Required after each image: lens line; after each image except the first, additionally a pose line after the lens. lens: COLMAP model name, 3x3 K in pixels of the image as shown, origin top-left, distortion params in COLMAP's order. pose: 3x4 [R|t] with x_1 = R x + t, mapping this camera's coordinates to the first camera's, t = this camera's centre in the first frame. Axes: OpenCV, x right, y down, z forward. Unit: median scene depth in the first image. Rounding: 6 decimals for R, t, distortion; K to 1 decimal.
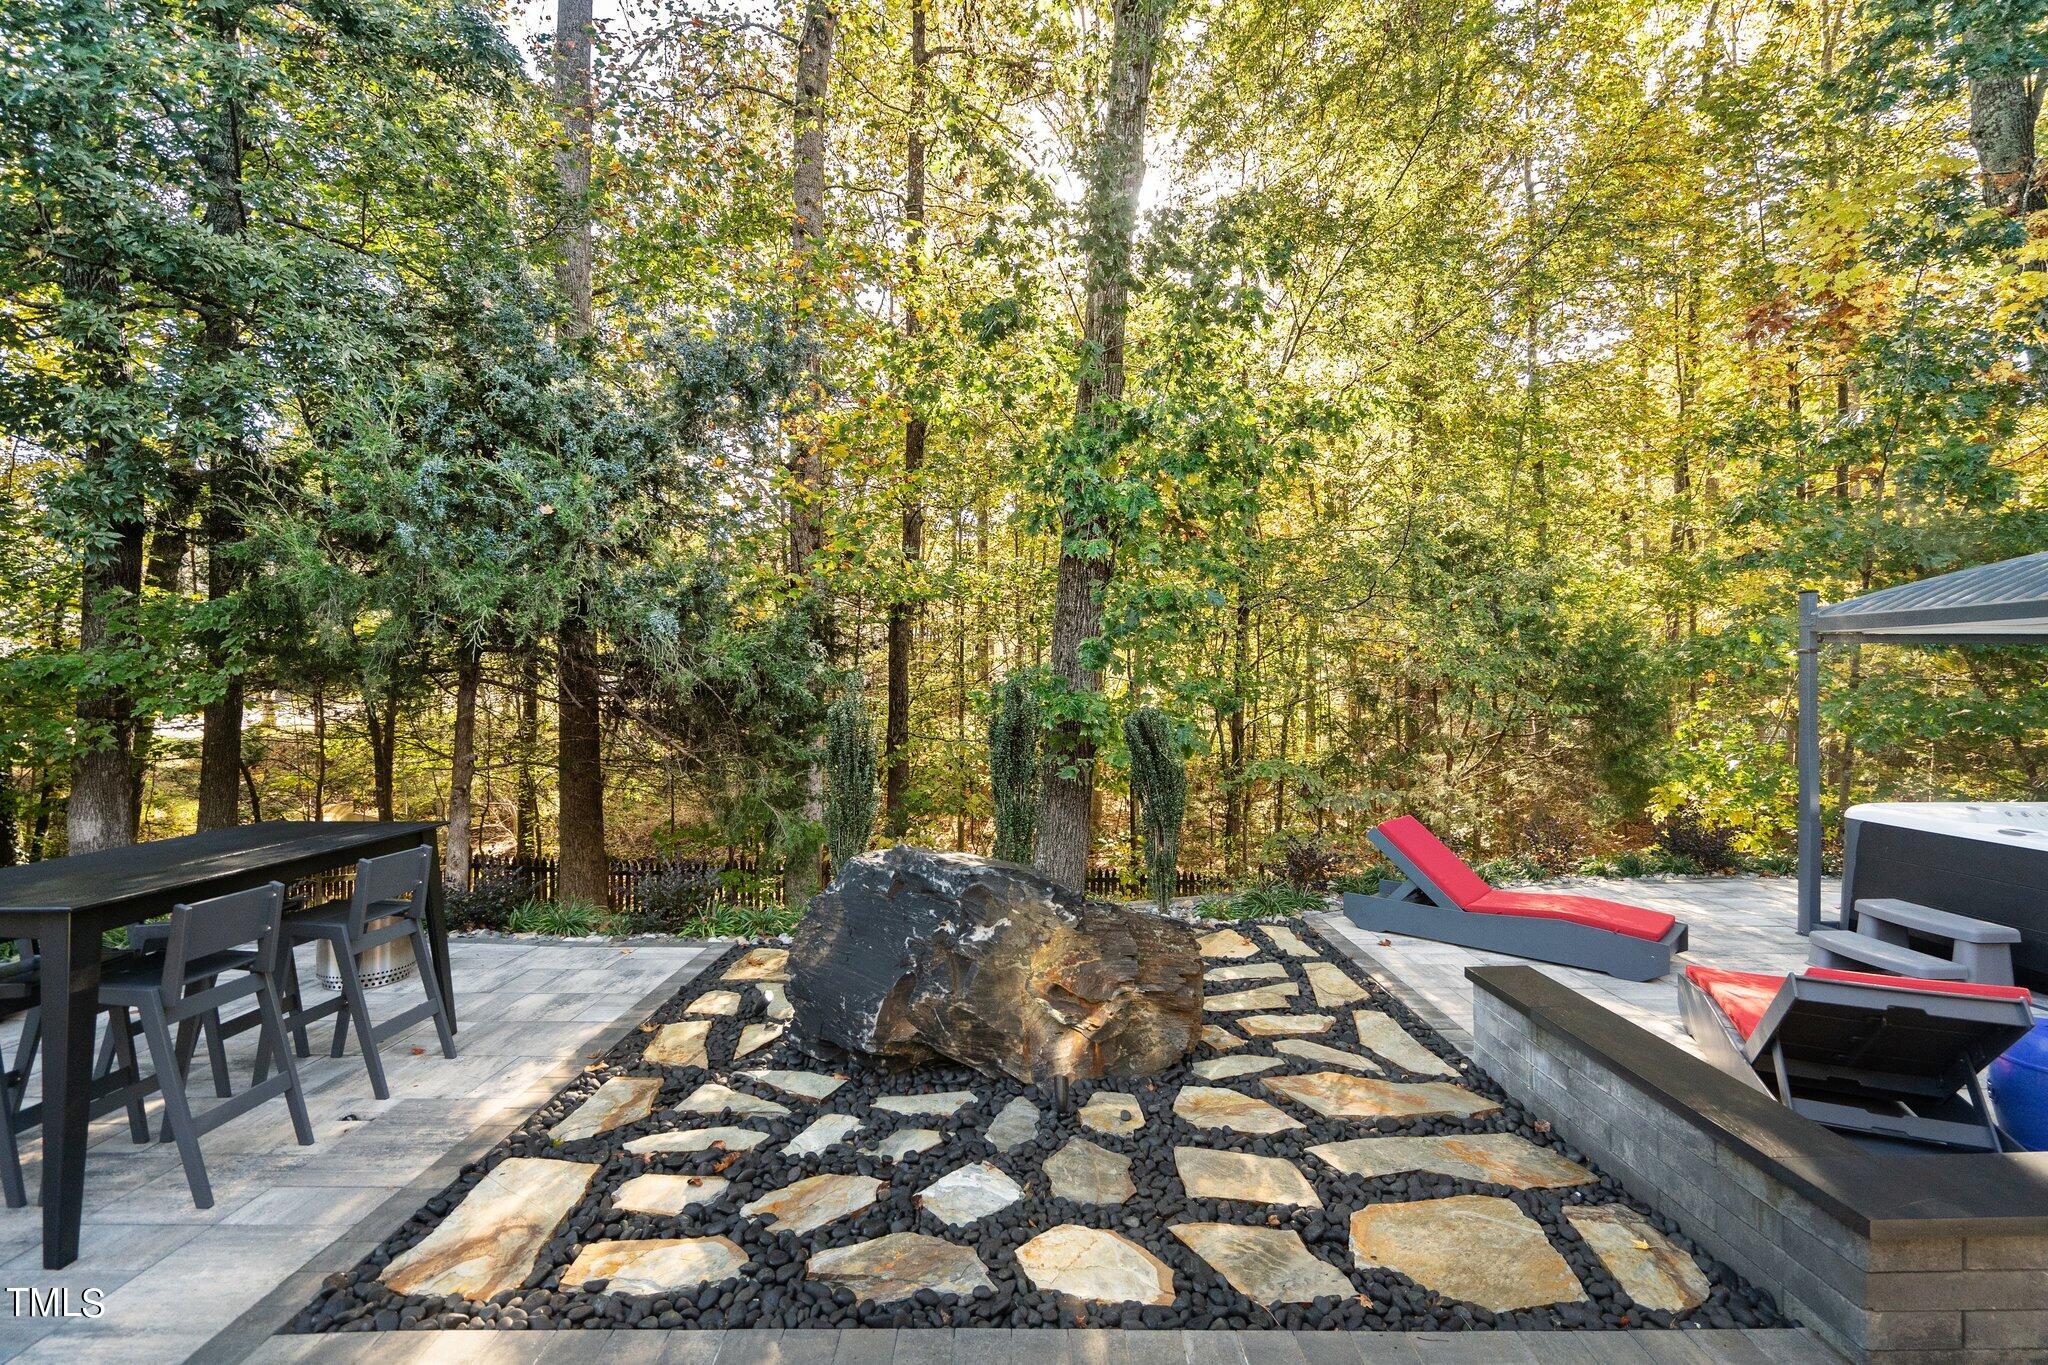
lens RADIAL K [[927.1, 0, 1022.6], [0, 927.1, 681.6], [0, 0, 1]] dist [-0.001766, -0.000076]
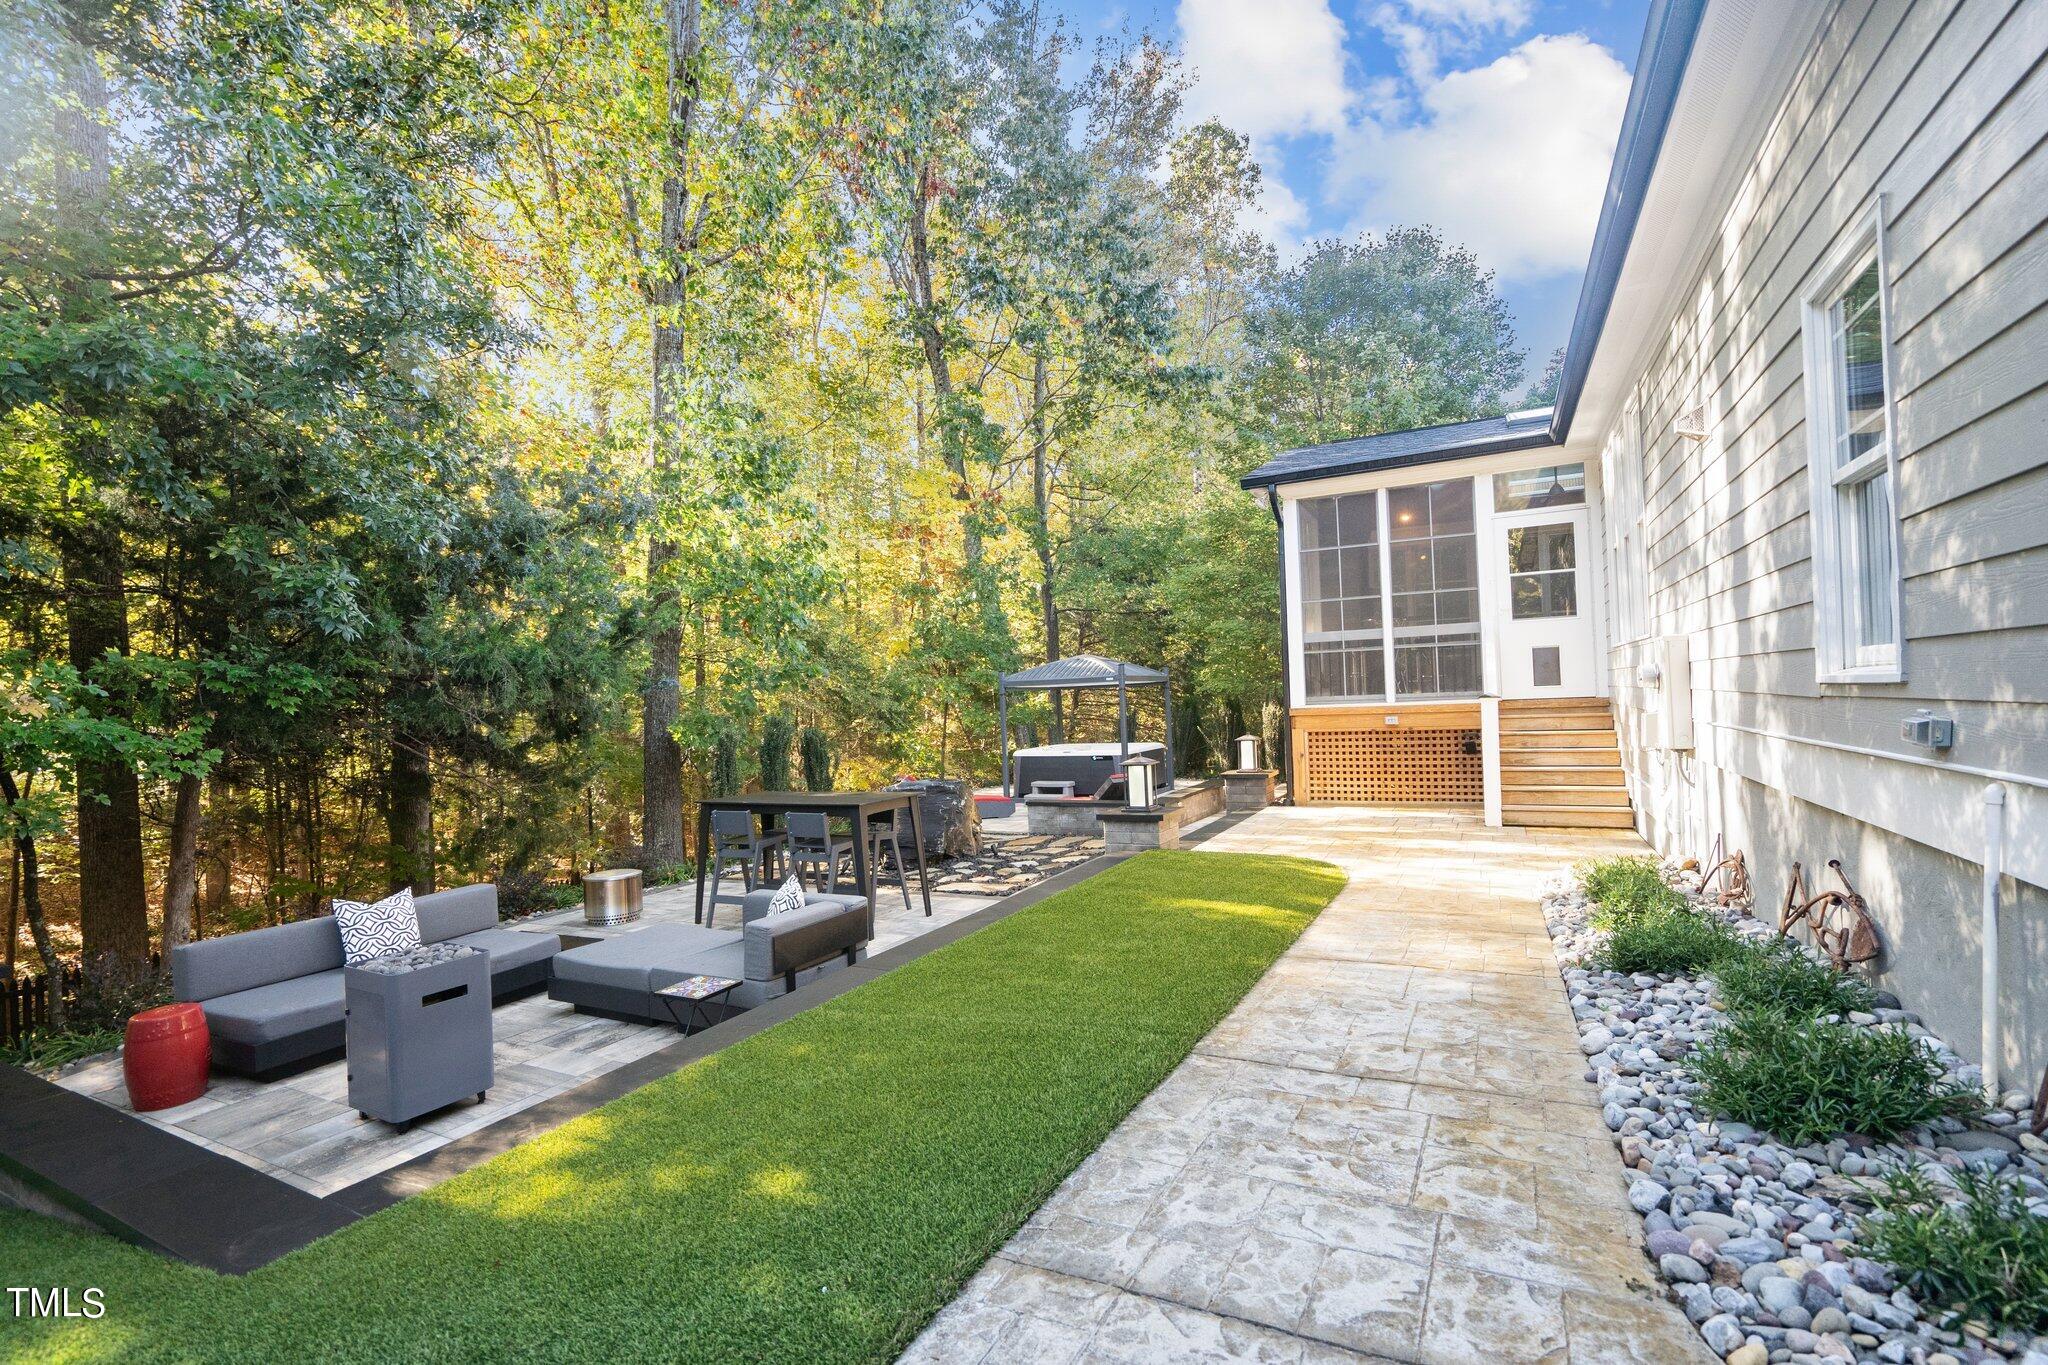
lens RADIAL K [[925.1, 0, 1023.6], [0, 925.1, 685.1], [0, 0, 1]] dist [-0.003780, 0.004481]
pose [[0.467681, -0.004949, 0.883884, -2.638476], [0.037942, 0.999175, -0.014482, -0.030252], [-0.883083, 0.040309, 0.467483, -0.496382]]
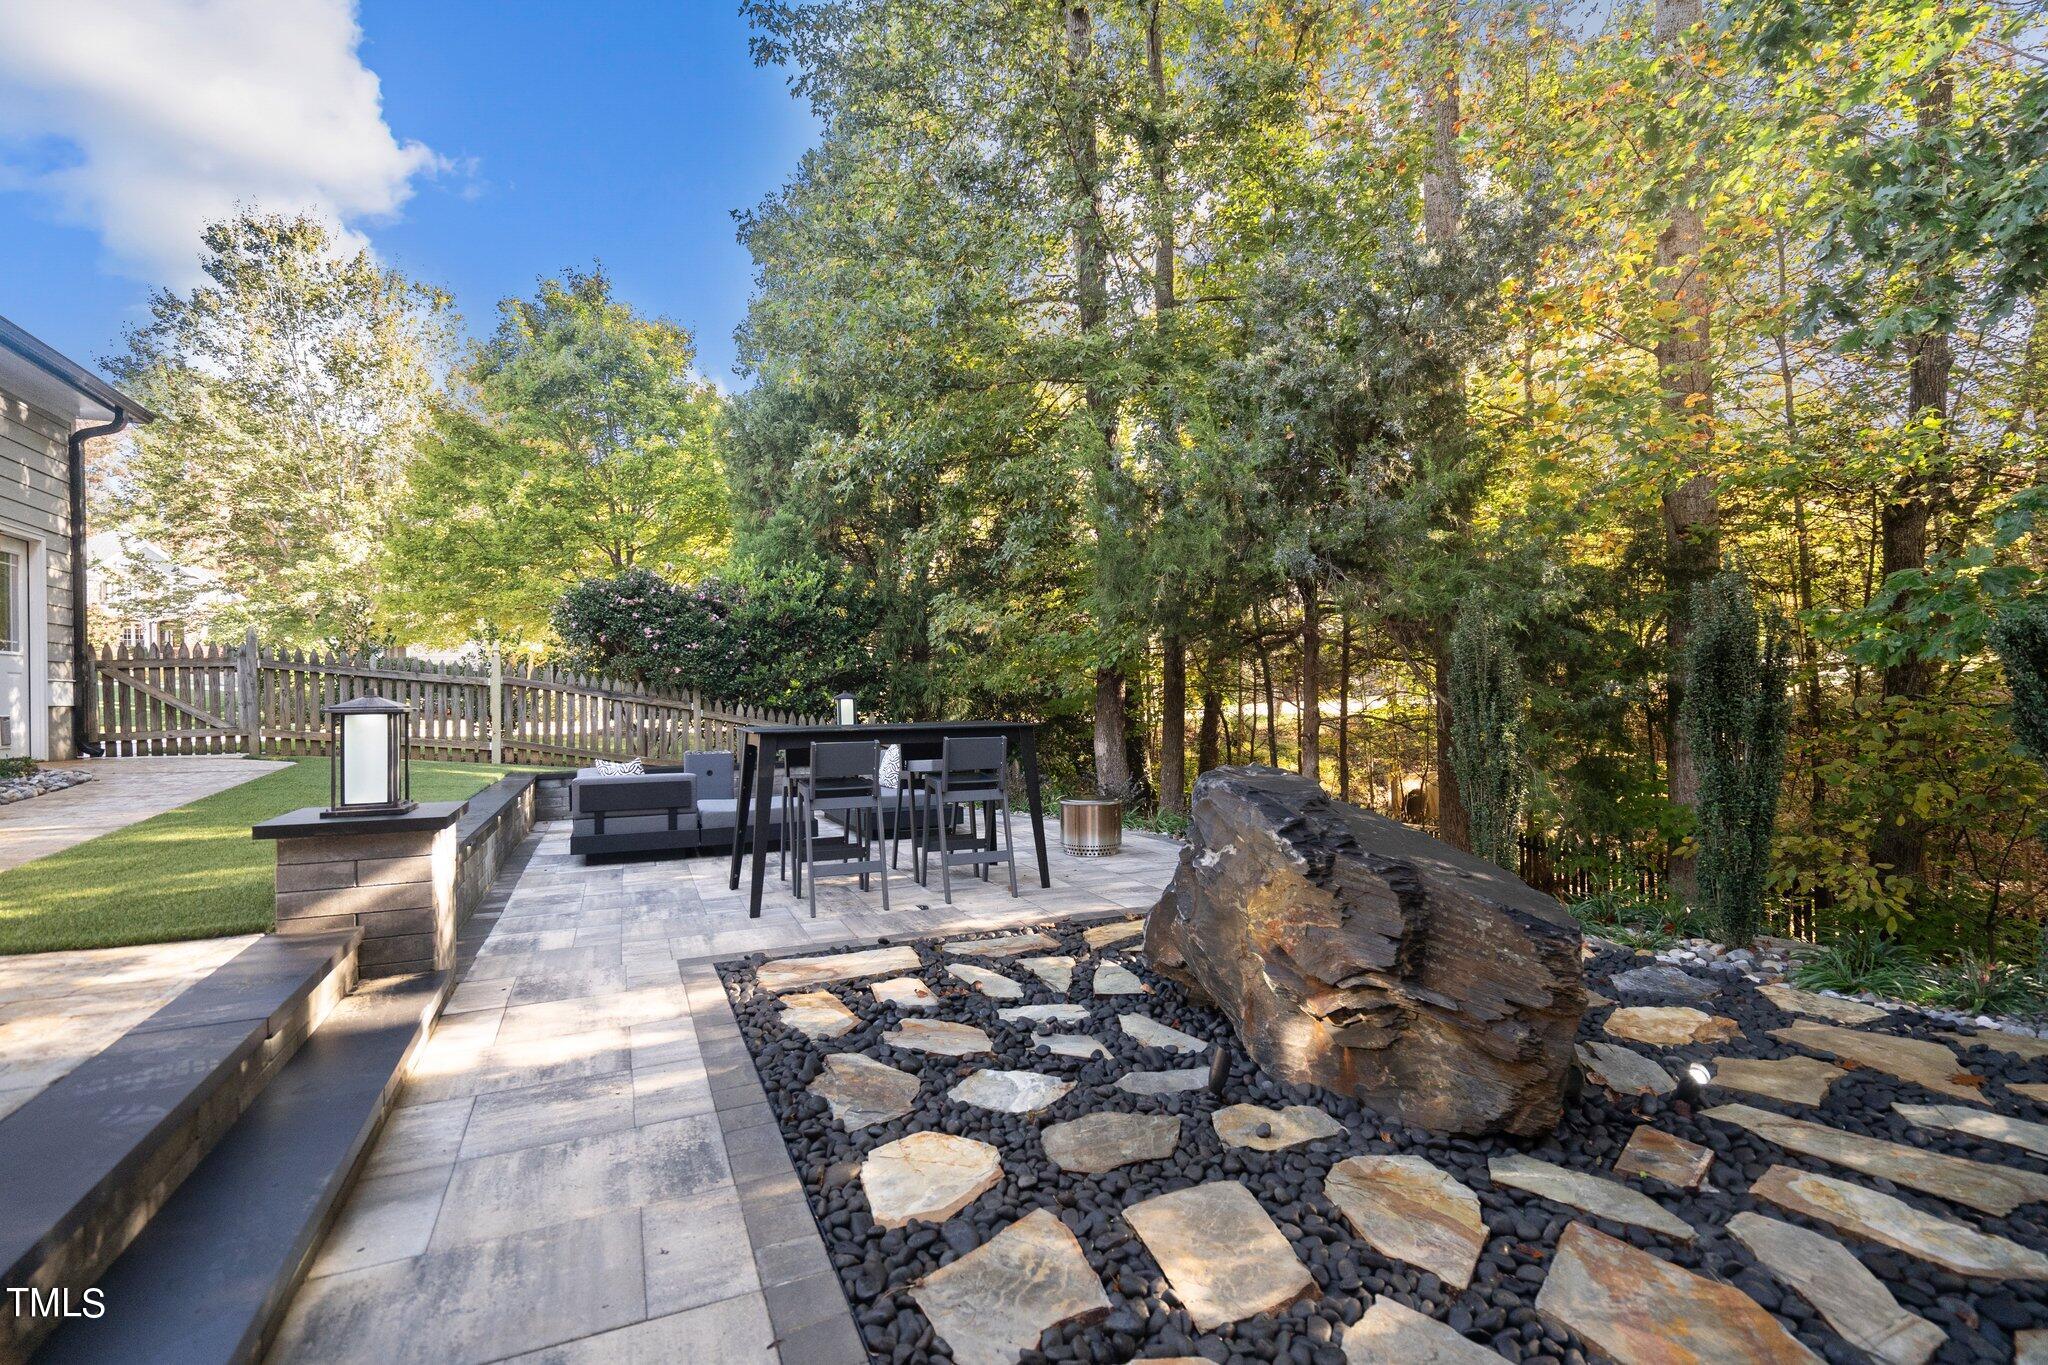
lens RADIAL K [[927.1, 0, 1022.6], [0, 927.1, 681.6], [0, 0, 1]] dist [-0.001766, -0.000076]
pose [[0.400776, -0.015749, -0.916041, 0.729757], [0.019608, 0.999771, -0.008610, 0.130326], [0.915966, -0.014511, 0.400992, 0.573012]]
